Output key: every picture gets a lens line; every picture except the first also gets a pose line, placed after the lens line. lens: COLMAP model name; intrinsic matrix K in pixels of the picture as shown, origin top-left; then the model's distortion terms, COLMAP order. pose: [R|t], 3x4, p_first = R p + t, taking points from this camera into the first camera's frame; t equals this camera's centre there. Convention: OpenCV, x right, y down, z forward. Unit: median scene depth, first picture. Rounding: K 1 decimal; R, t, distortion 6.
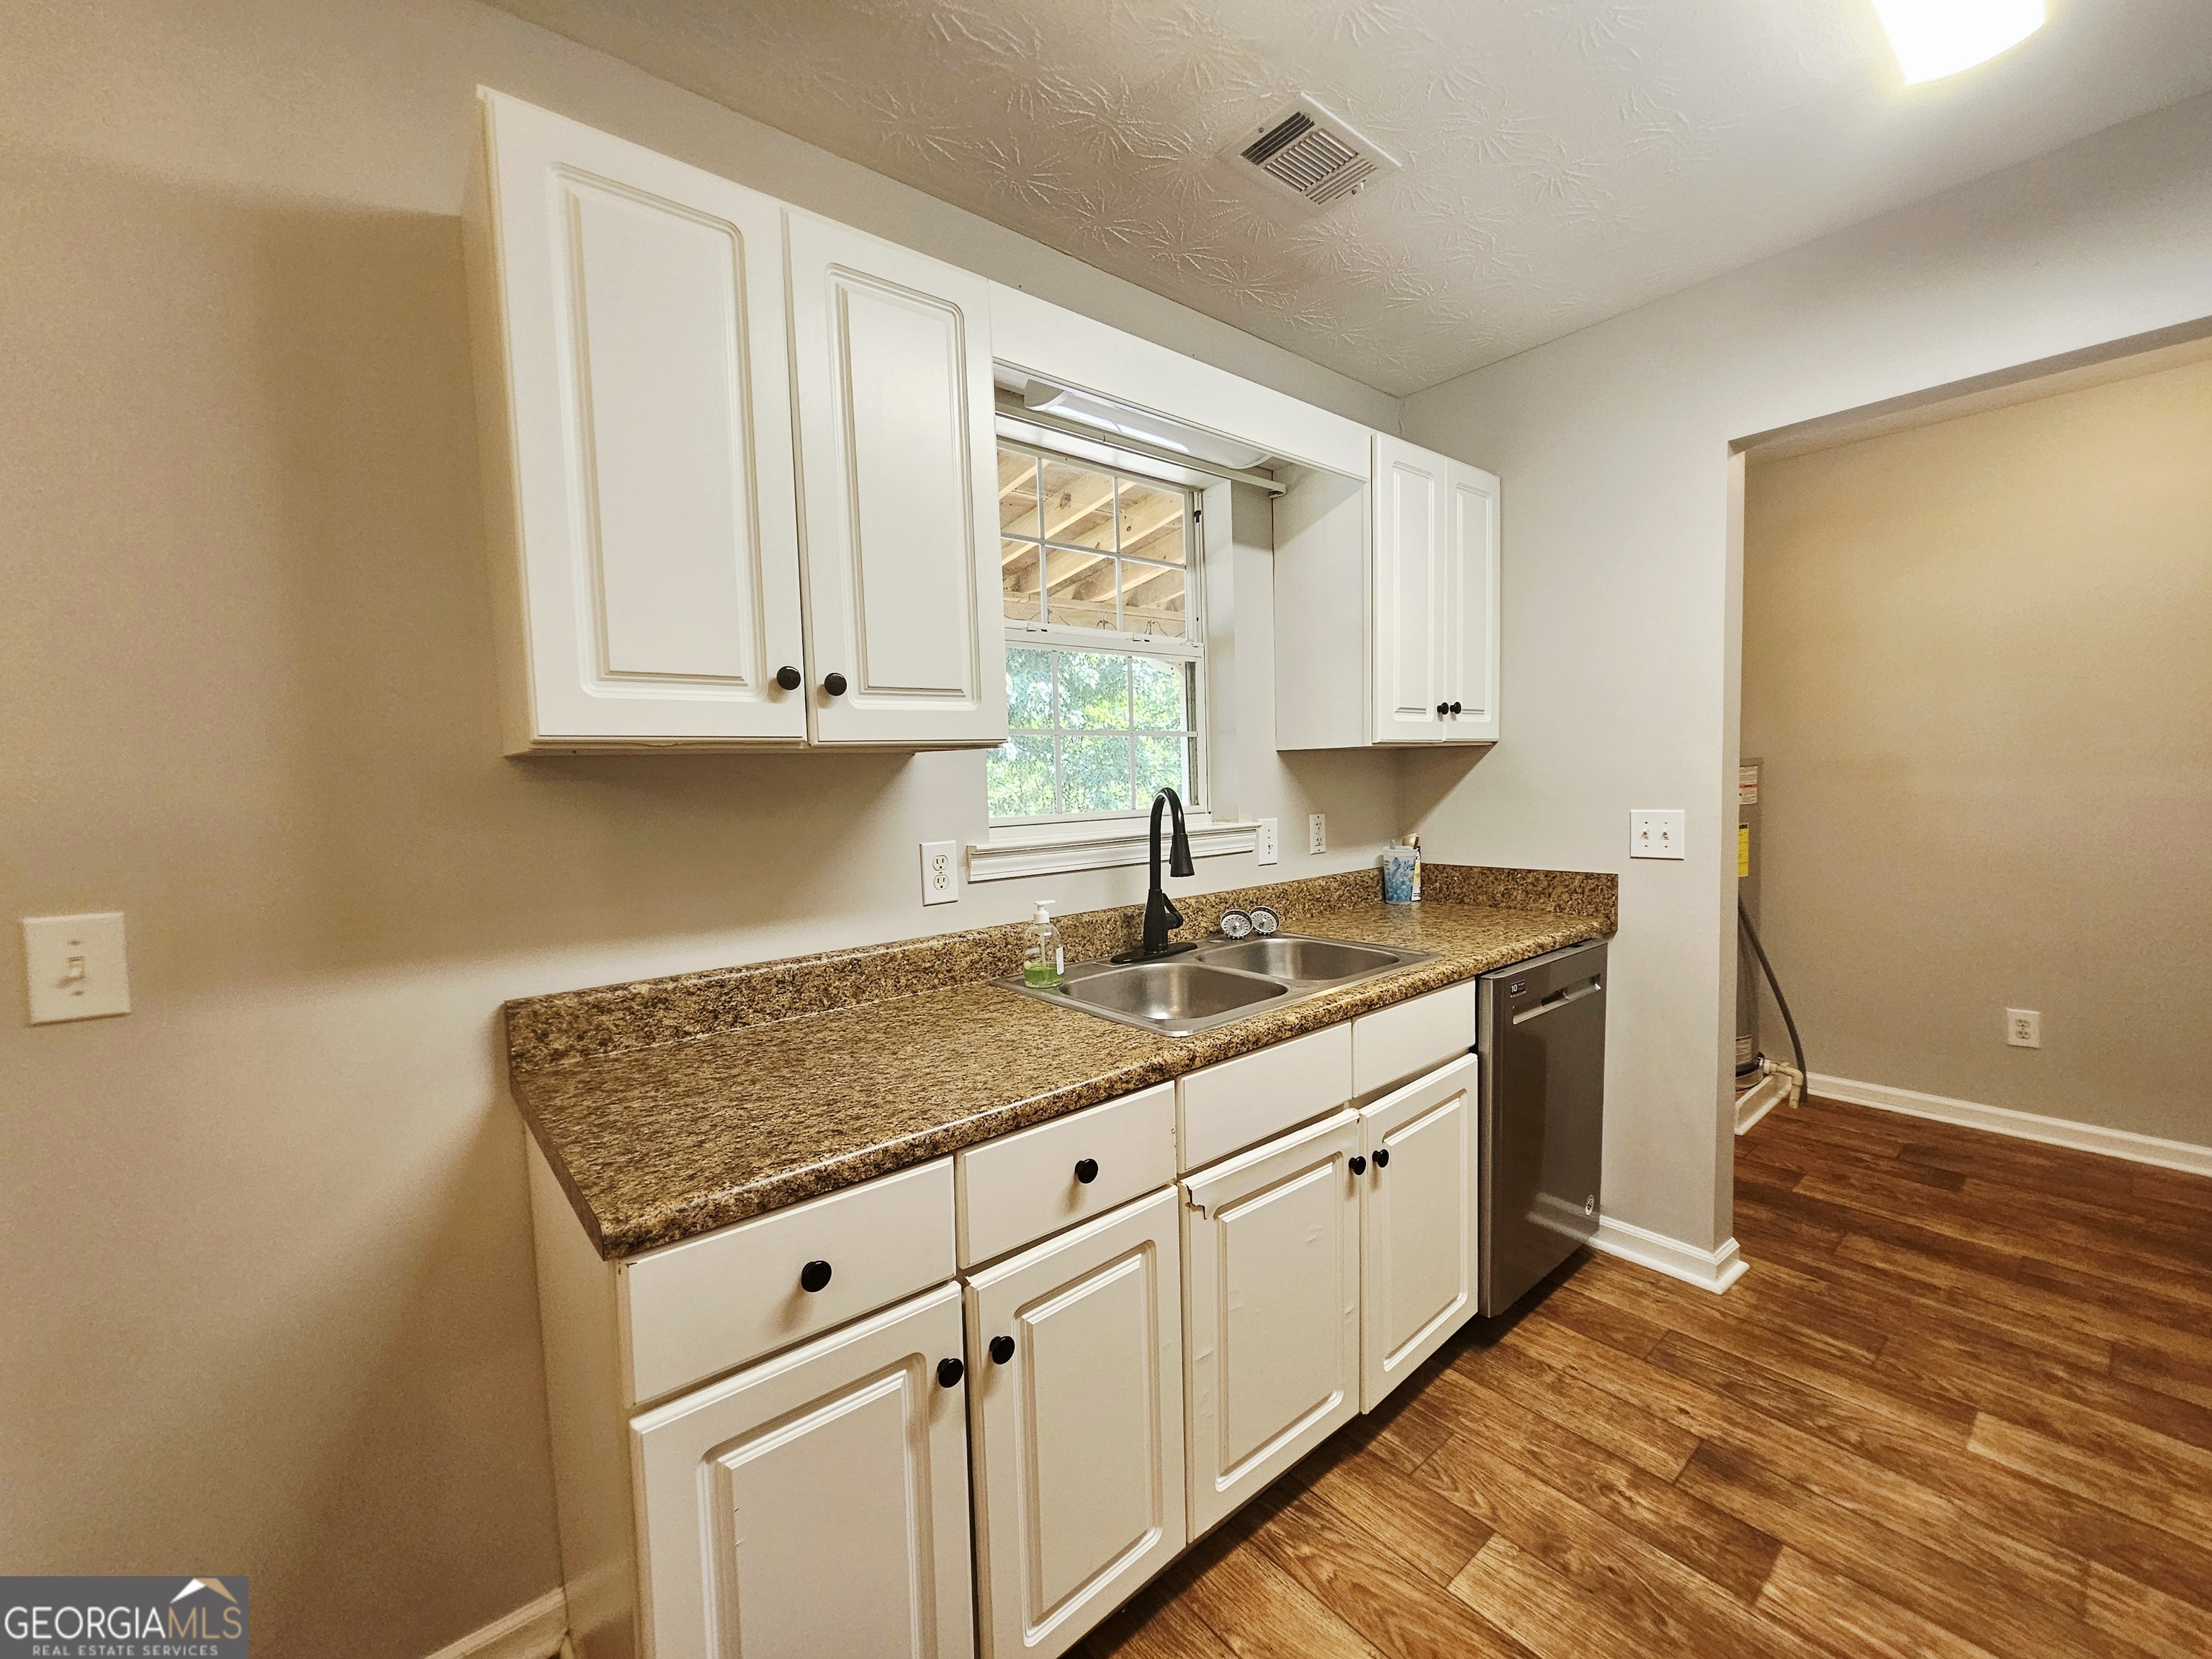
lens RADIAL K [[898.8, 0, 1106.0], [0, 898.8, 829.5], [0, 0, 1]] dist [-0.001143, -0.000004]
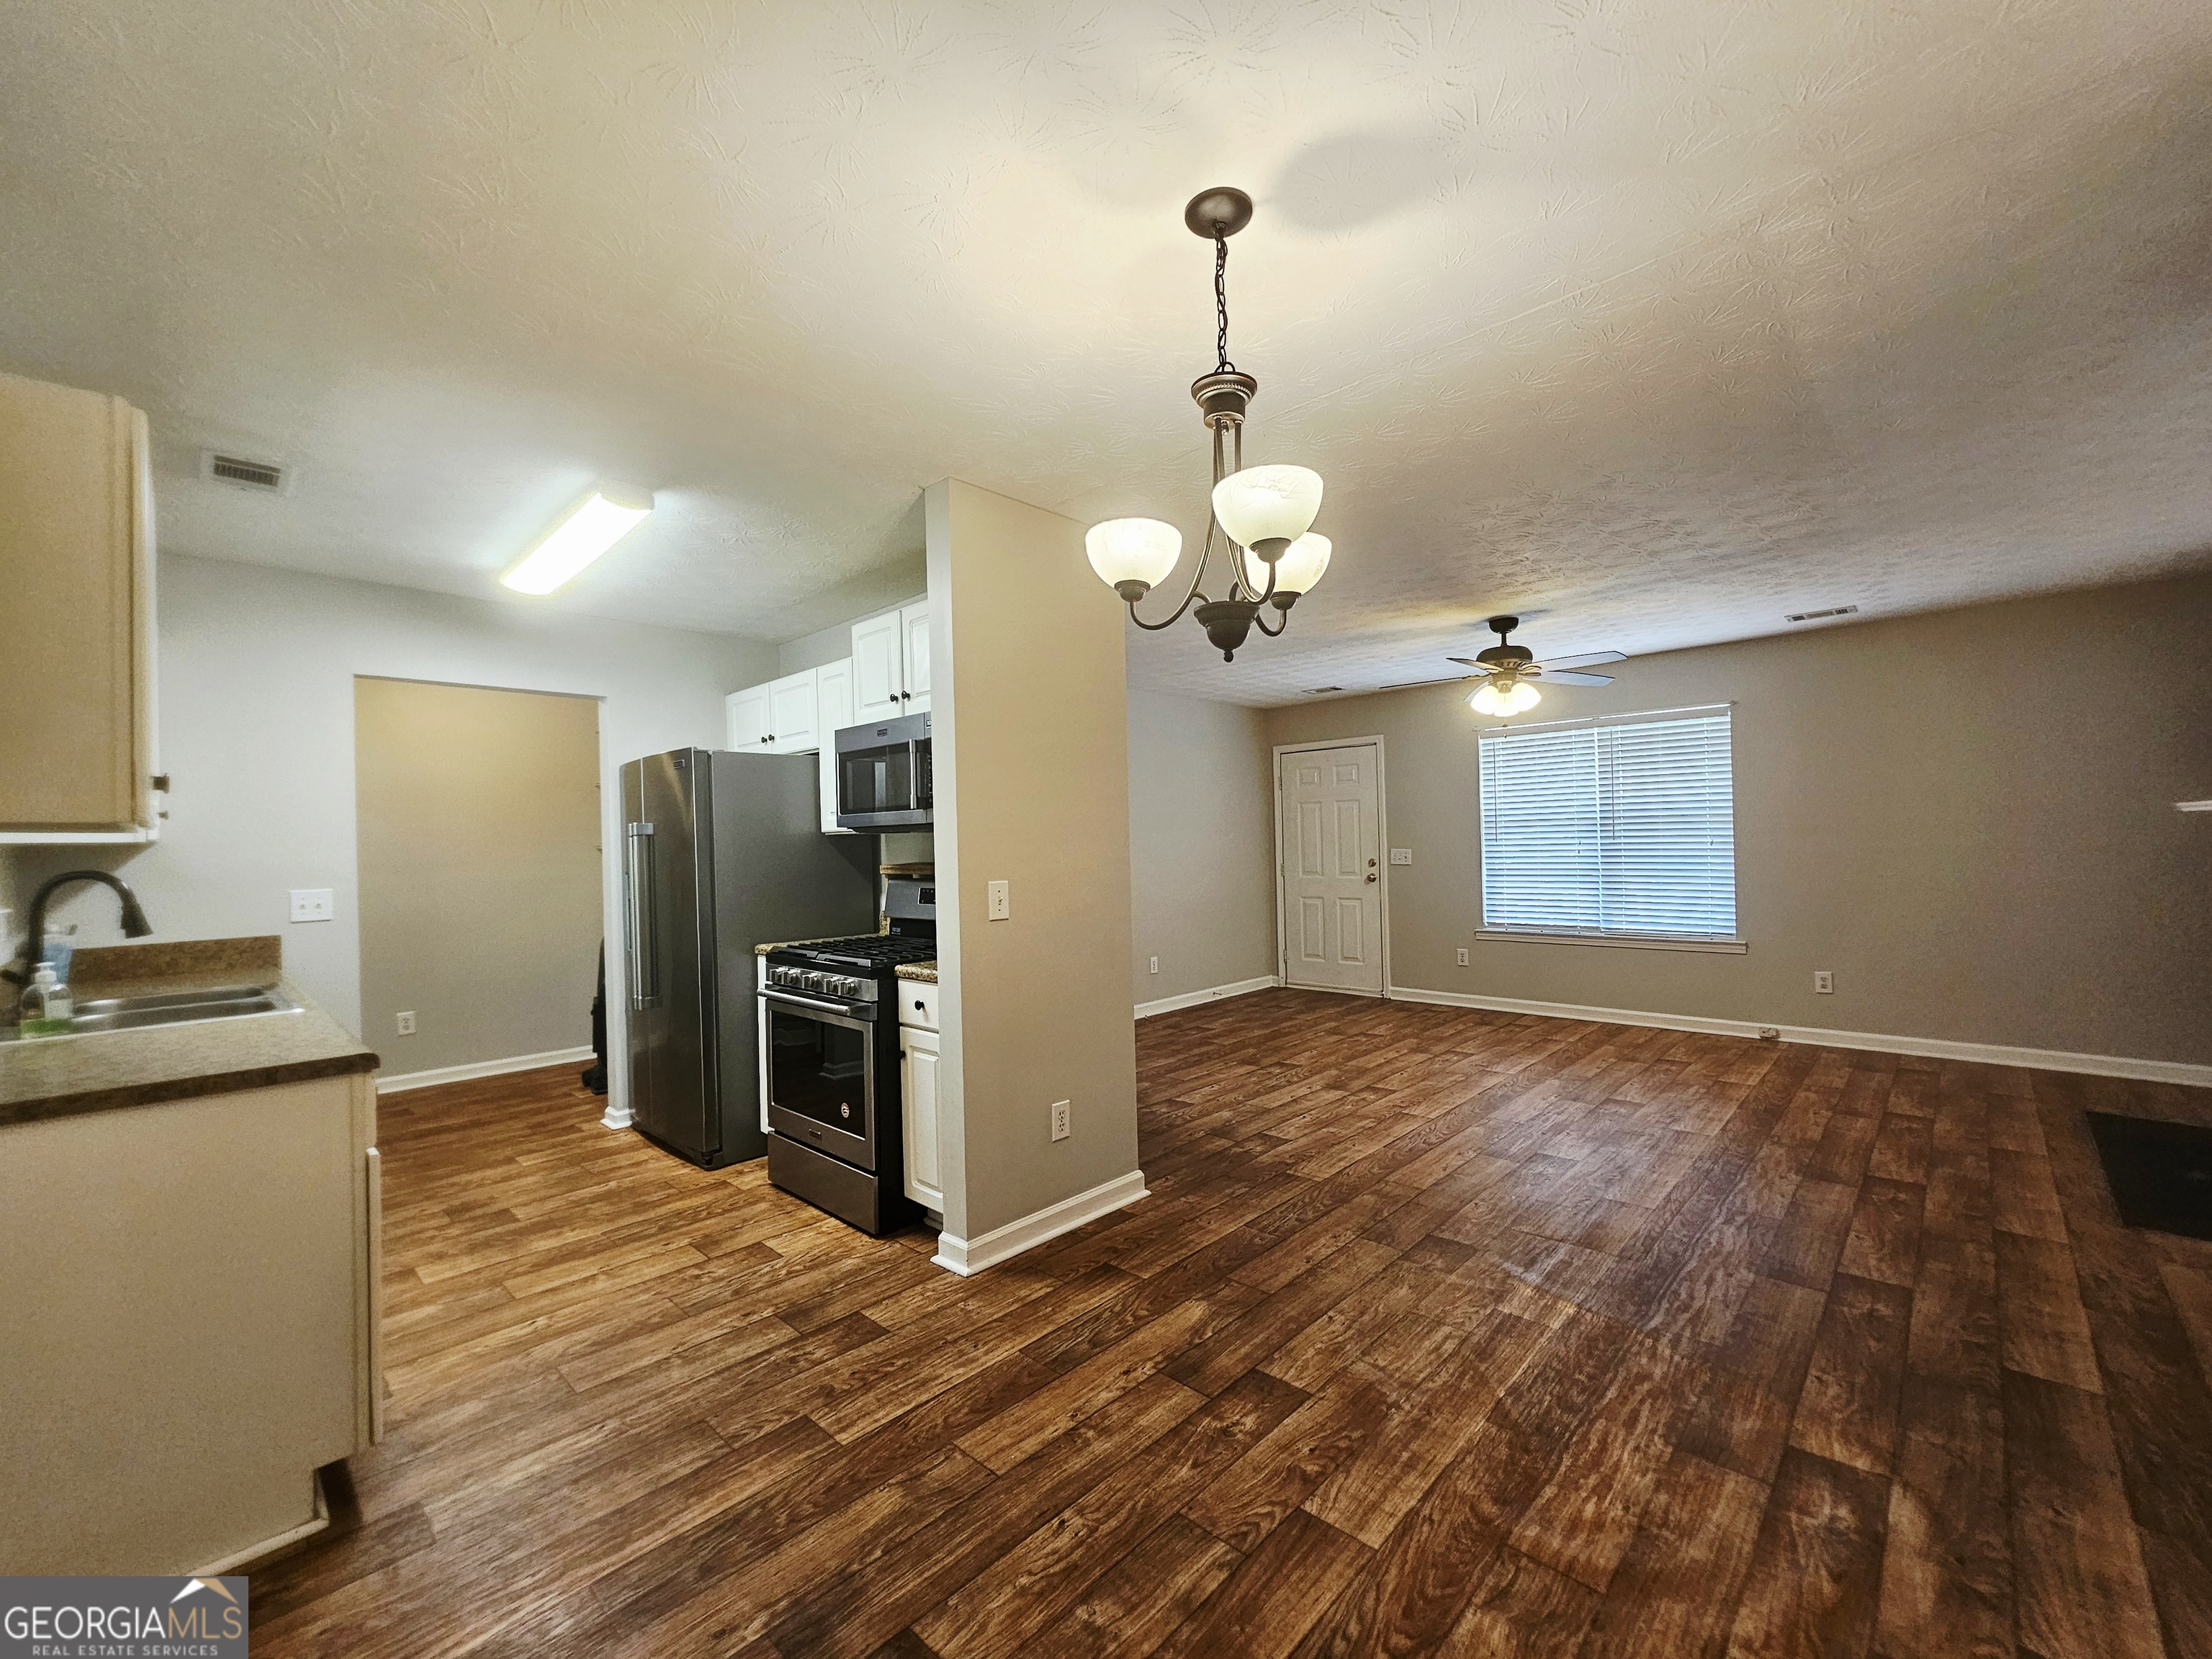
lens RADIAL K [[909.7, 0, 1109.8], [0, 909.7, 871.2], [0, 0, 1]] dist [-0.000819, -0.000030]
pose [[-0.107968, 0.004148, 0.994146, -1.164860], [0.089245, 0.995994, 0.005537, 0.064841], [-0.990141, 0.089320, -0.107905, -0.211308]]
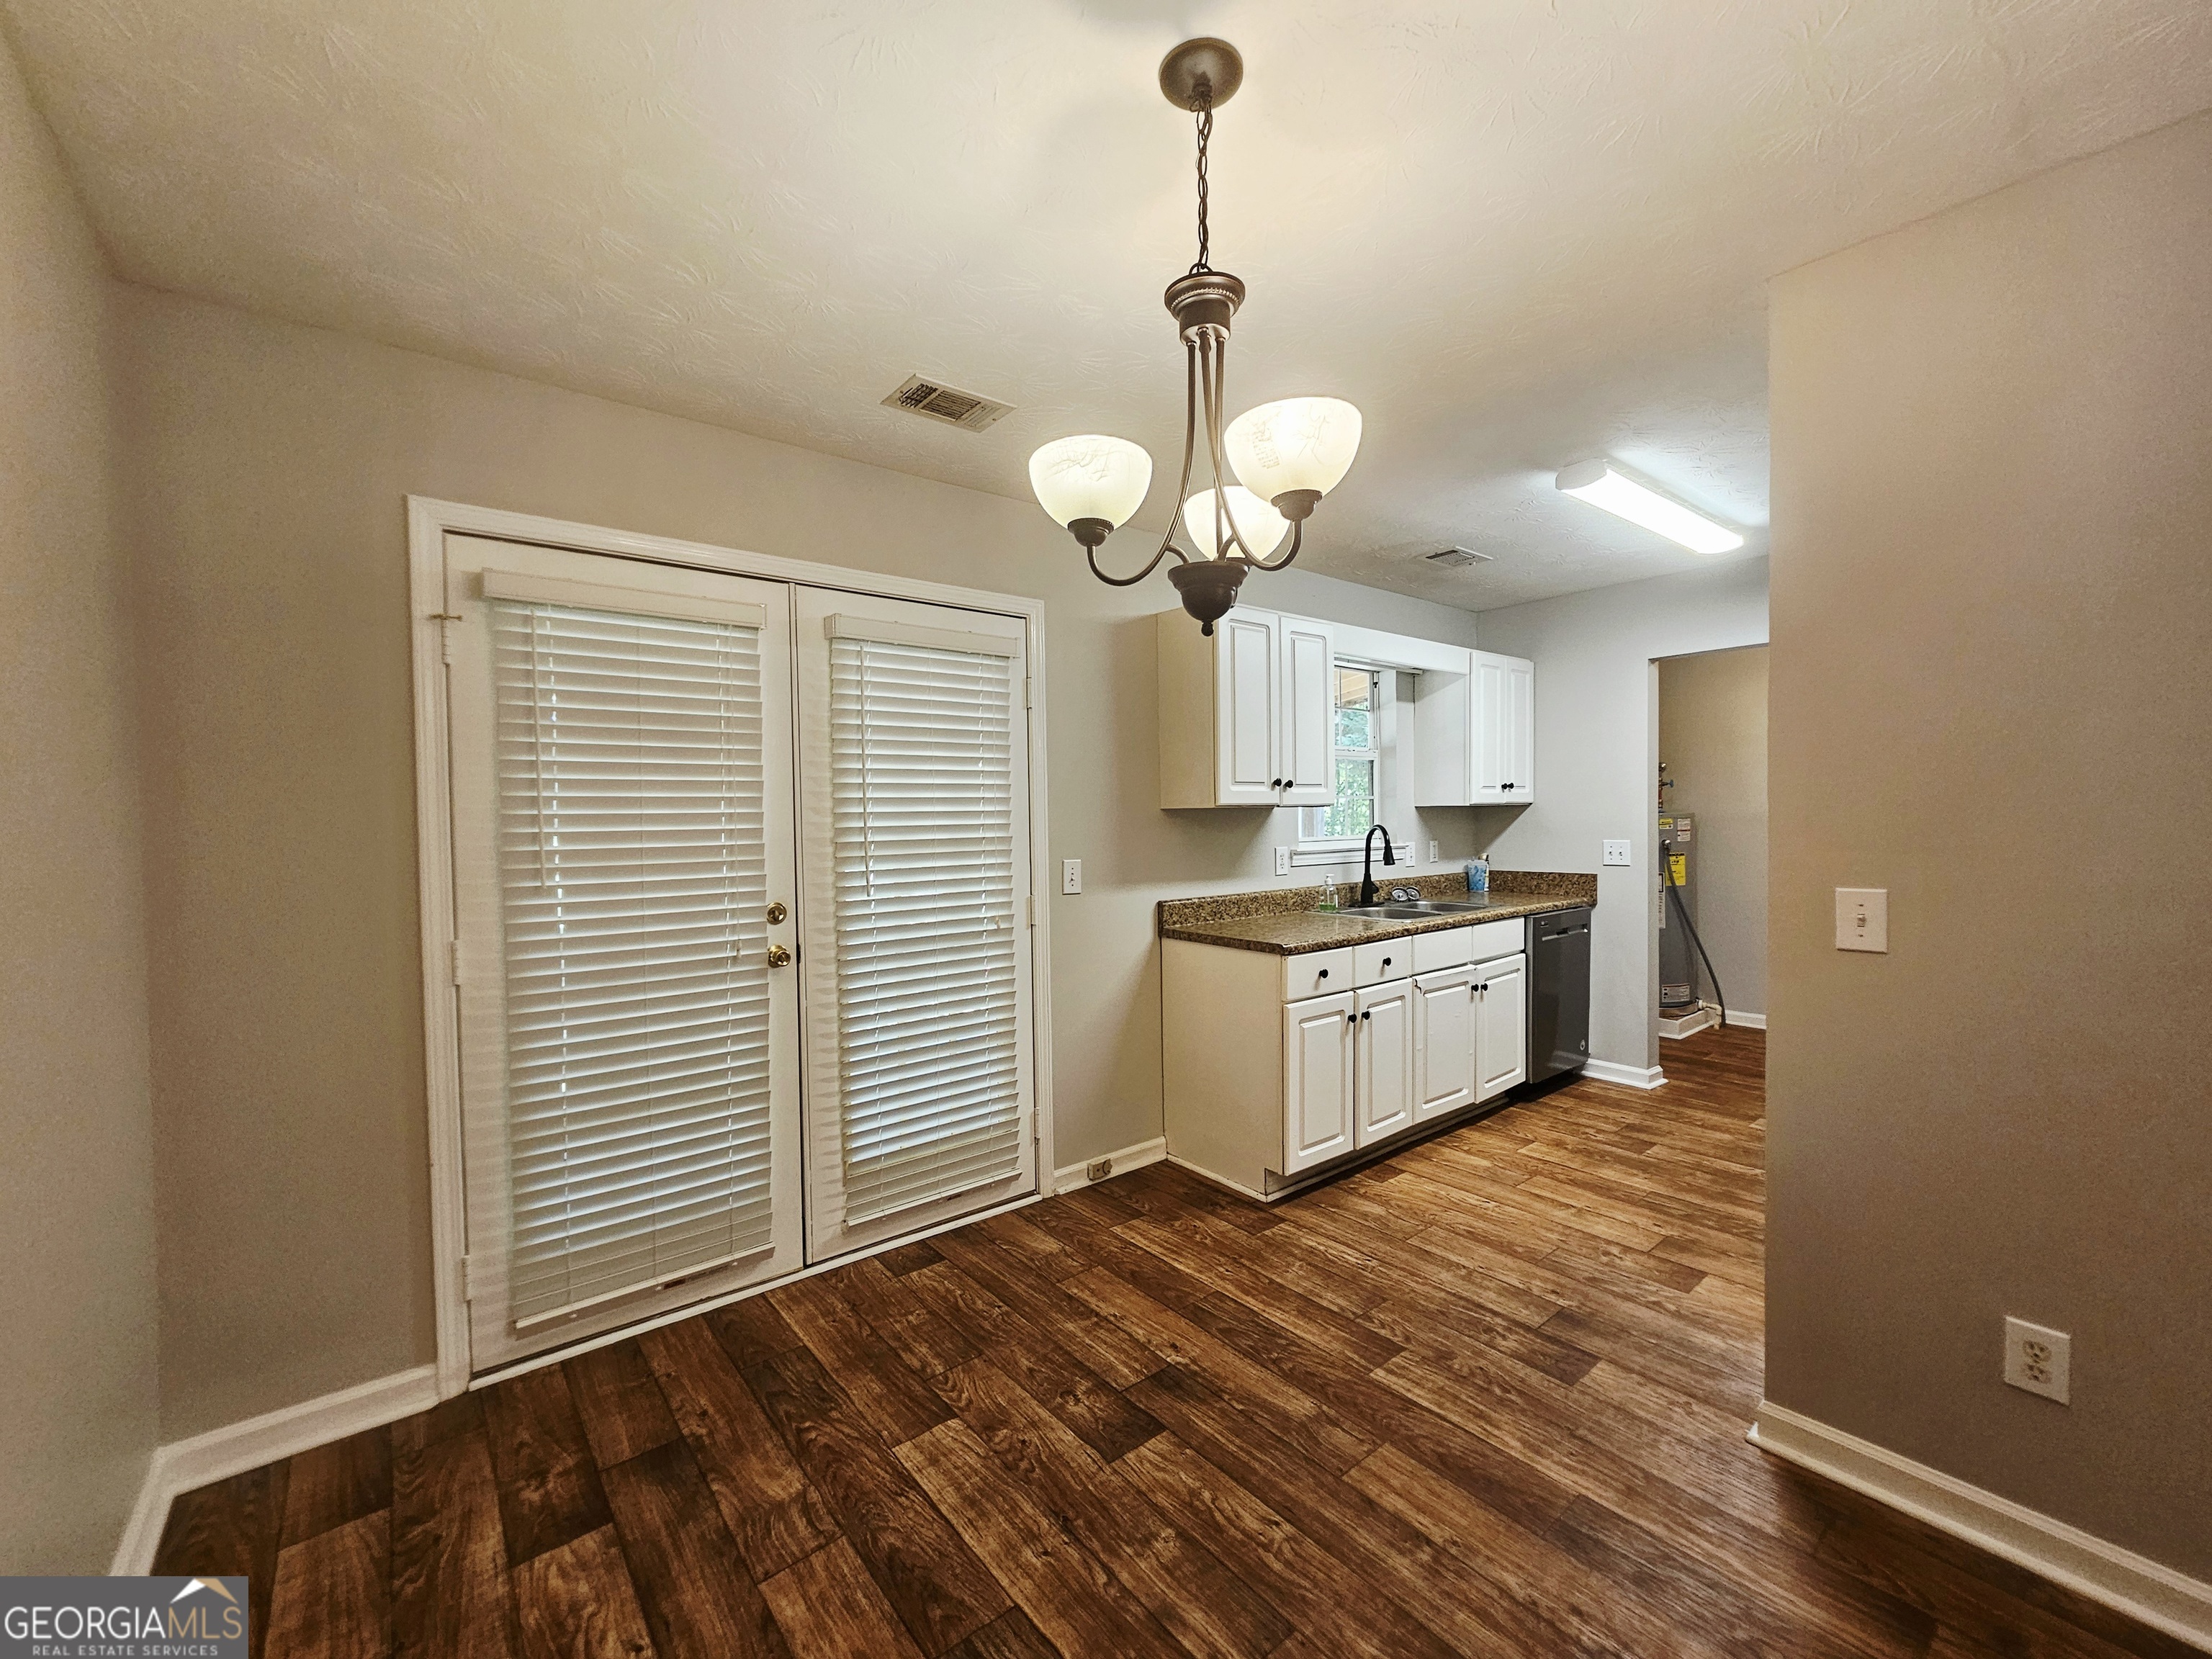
lens RADIAL K [[896.8, 0, 1103.3], [0, 896.8, 838.3], [0, 0, 1]] dist [0.000991, 0.000103]
pose [[0.999603, 0.015132, -0.023749, -0.486072], [-0.015980, 0.999228, -0.035895, 0.065900], [0.023187, 0.036260, 0.999073, -1.040529]]
